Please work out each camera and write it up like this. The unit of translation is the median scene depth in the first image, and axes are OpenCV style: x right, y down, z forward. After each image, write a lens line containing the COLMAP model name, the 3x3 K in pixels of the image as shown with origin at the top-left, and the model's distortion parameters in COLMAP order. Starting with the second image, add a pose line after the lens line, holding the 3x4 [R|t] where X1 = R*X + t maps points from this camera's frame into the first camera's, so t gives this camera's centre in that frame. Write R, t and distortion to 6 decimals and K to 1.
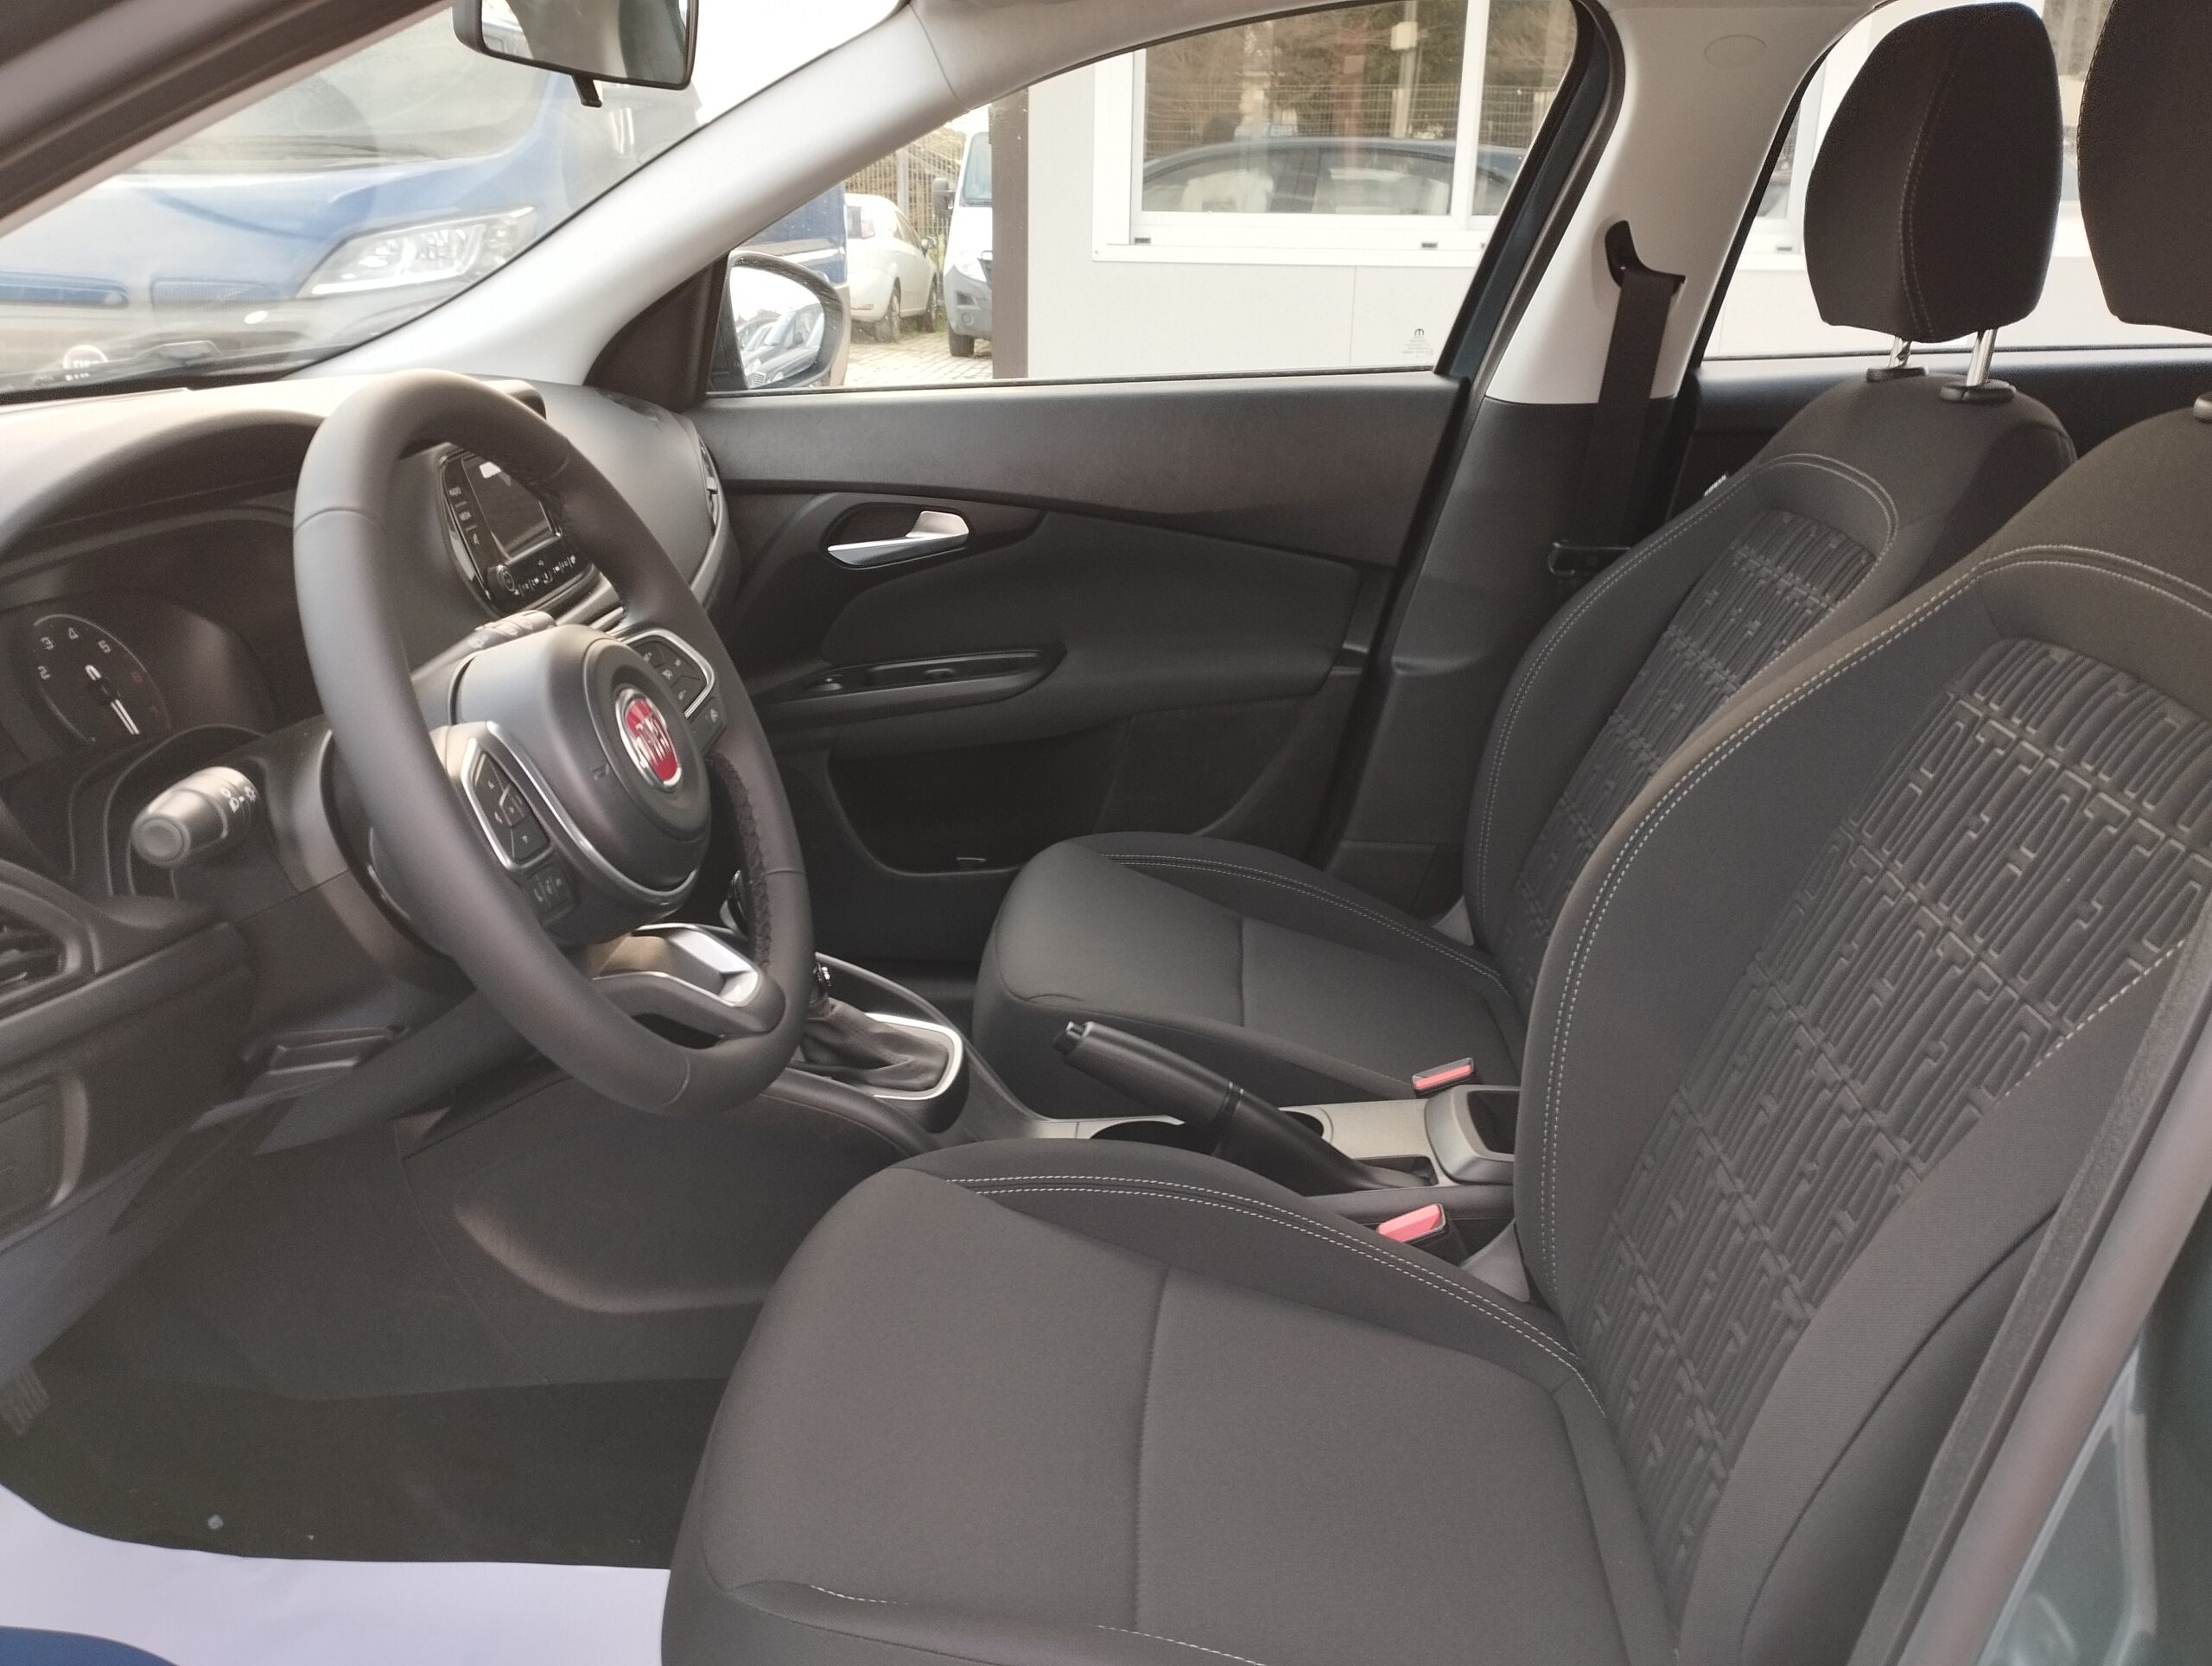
lens RADIAL K [[1739.7, 0, 1101.8], [0, 1739.7, 834.6], [0, 0, 1]] dist [0.080383, -0.127382]
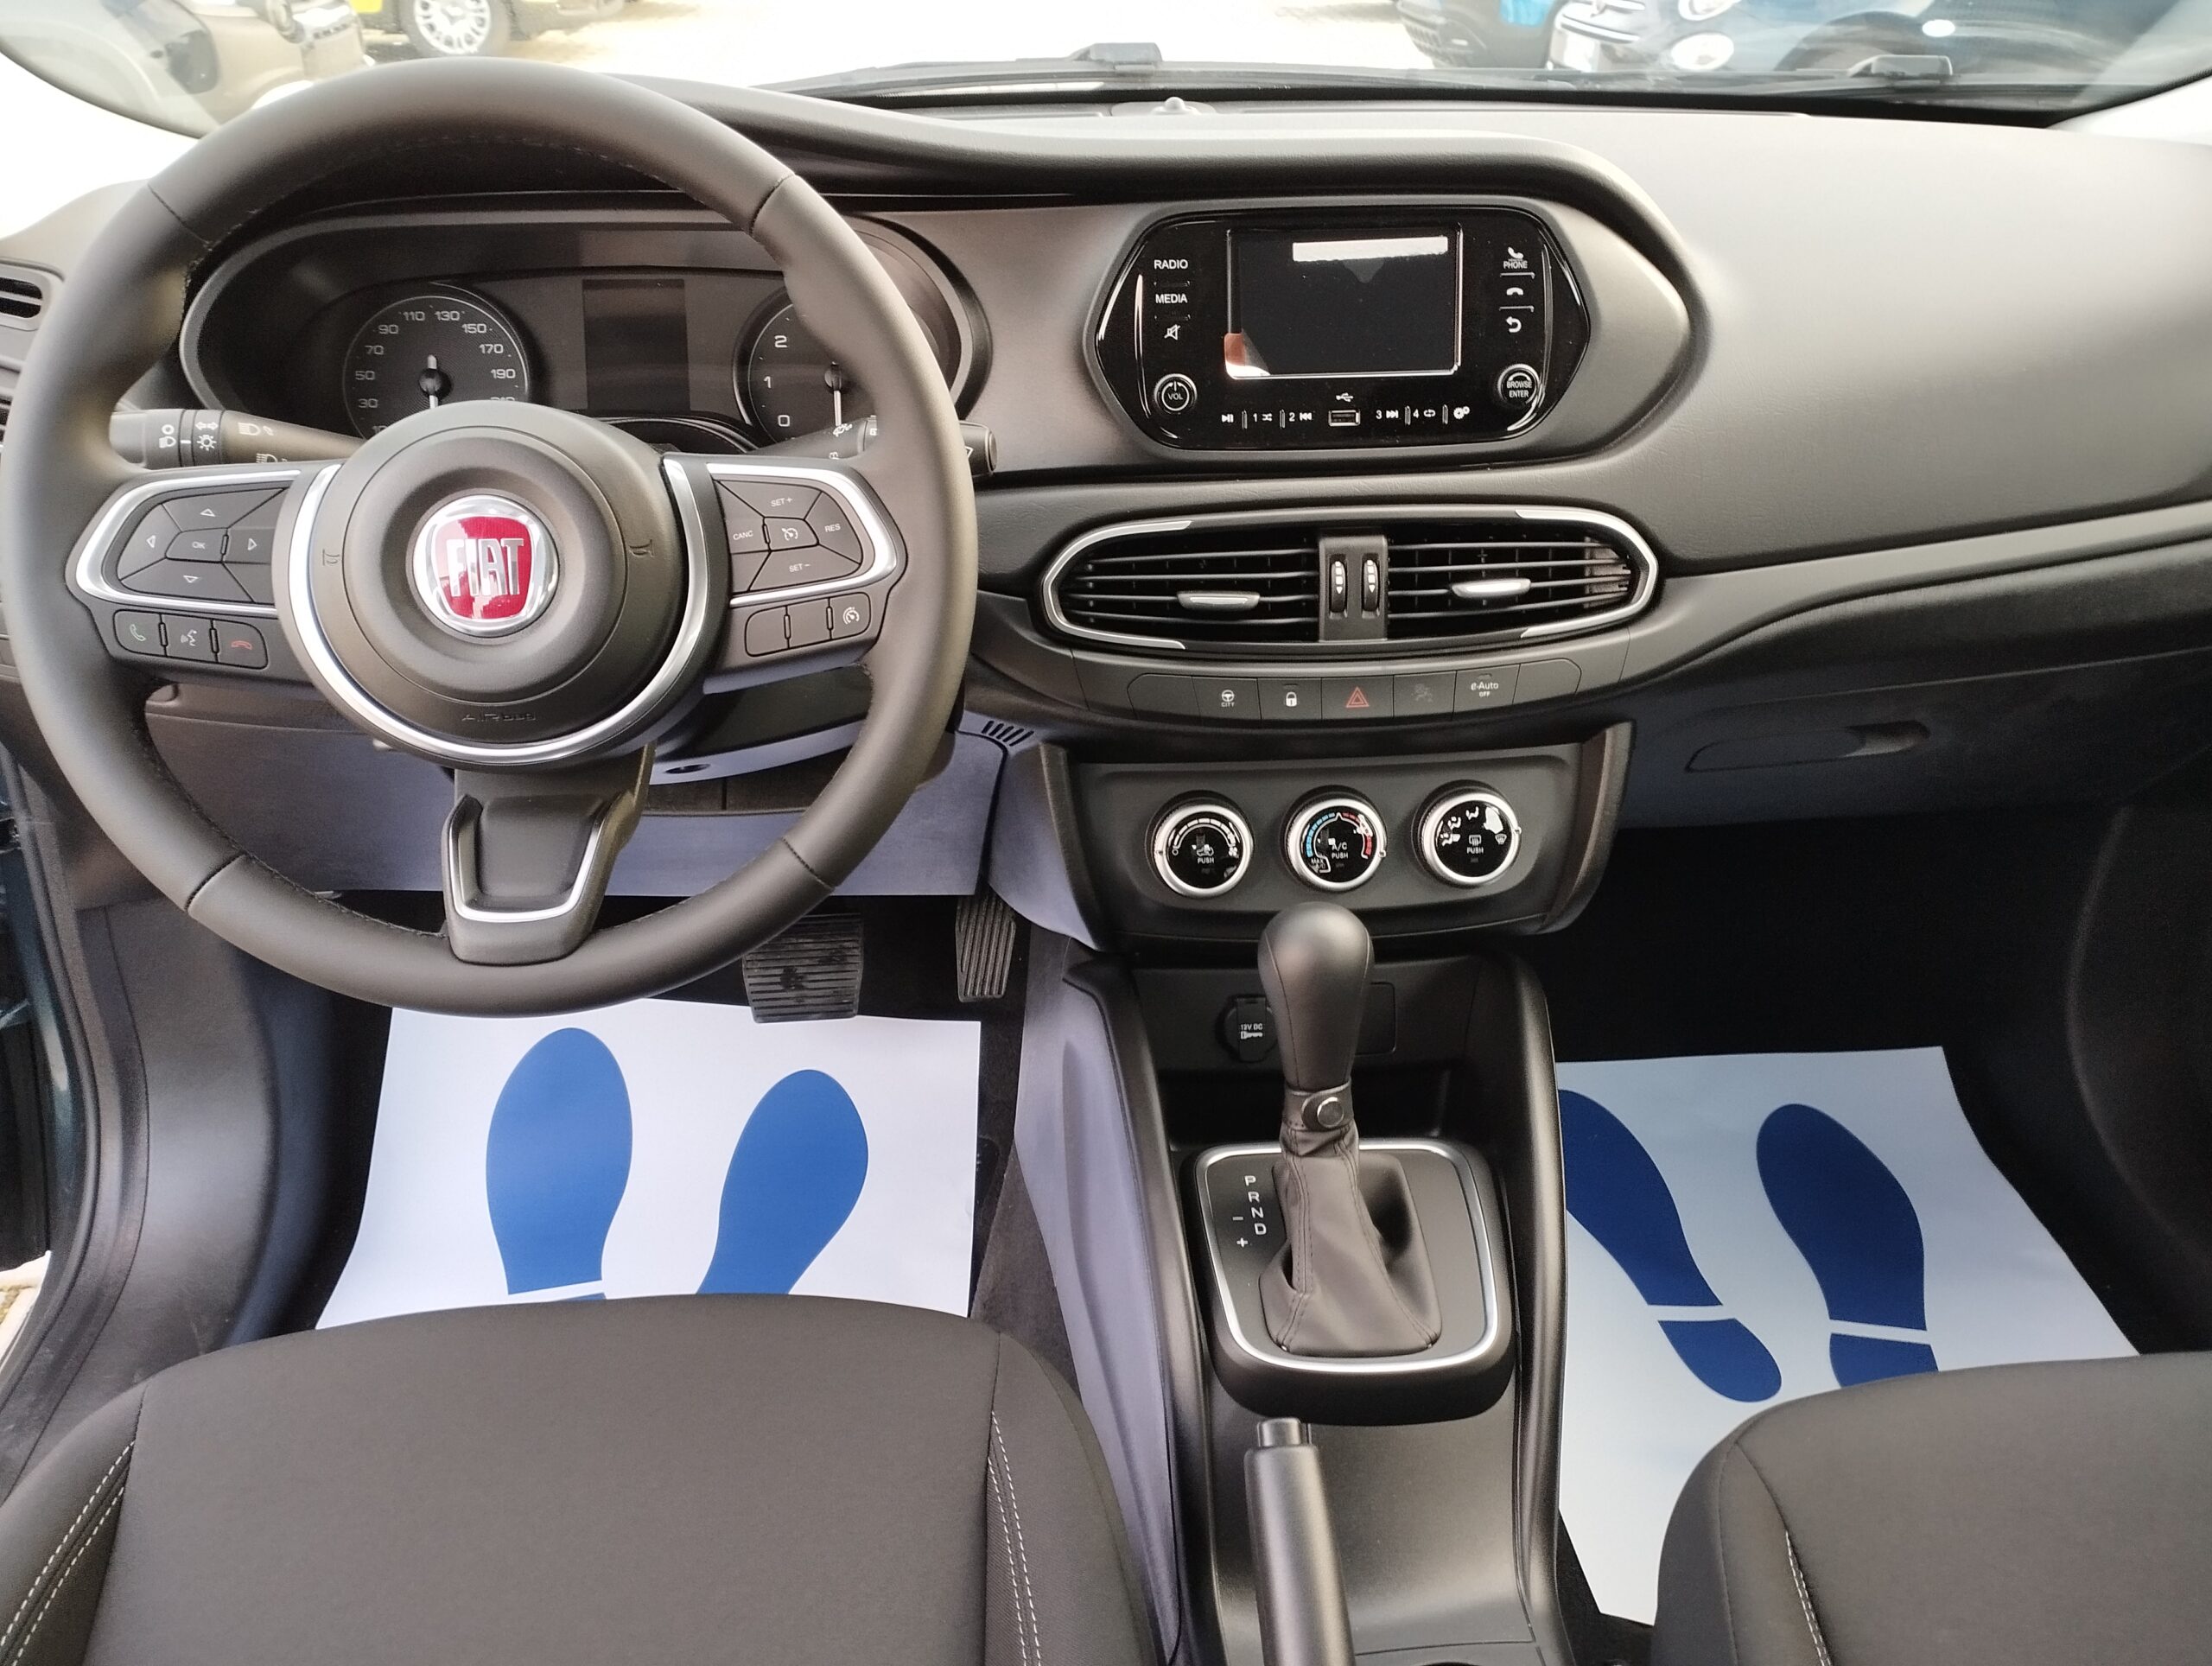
lens RADIAL K [[1805.6, 0, 1106.3], [0, 1805.6, 825.8], [0, 0, 1]] dist [0.104720, -0.124198]
pose [[0.150665, 0.458795, -0.875675, 0.253084], [-0.339775, 0.855857, 0.389951, -0.166778], [0.928360, 0.238781, 0.284835, 0.471087]]
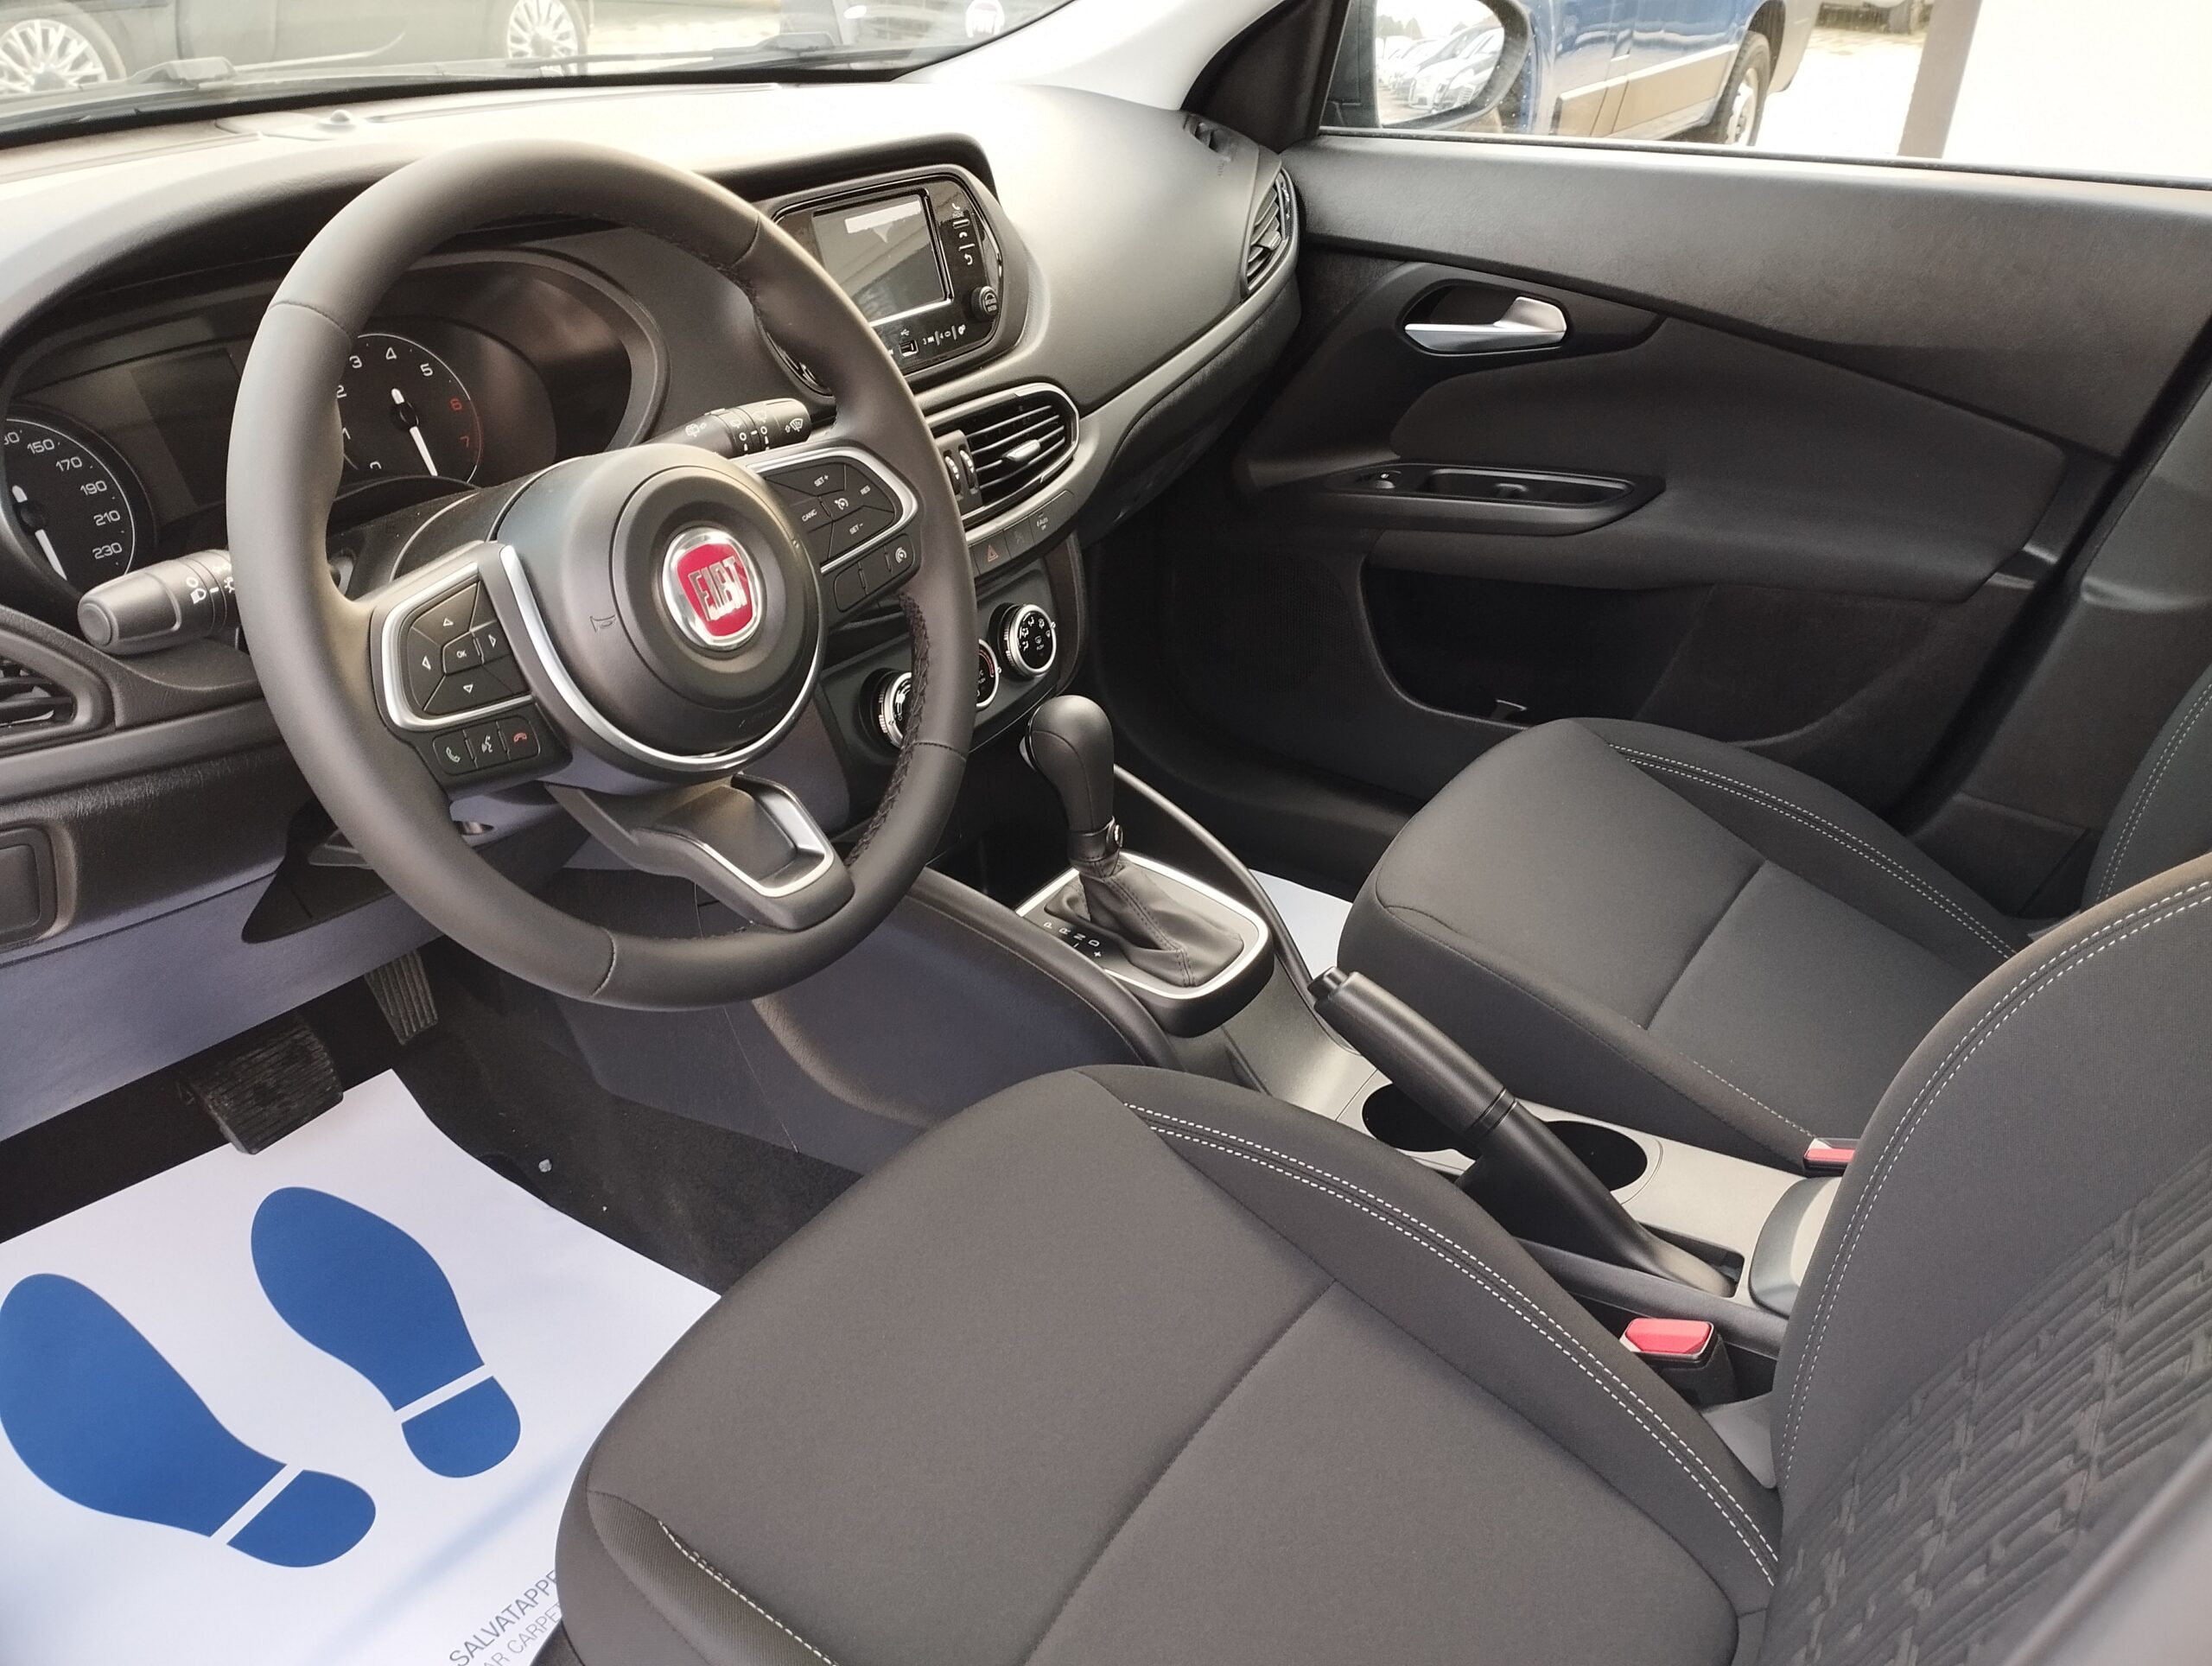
lens RADIAL K [[1756.2, 0, 1106.0], [0, 1756.2, 833.0], [0, 0, 1]] dist [0.077232, -0.095523]
pose [[0.877233, 0.257002, -0.405478, 0.138962], [-0.191567, 0.961870, 0.195212, -0.065566], [0.440187, -0.093570, 0.893017, 0.120281]]
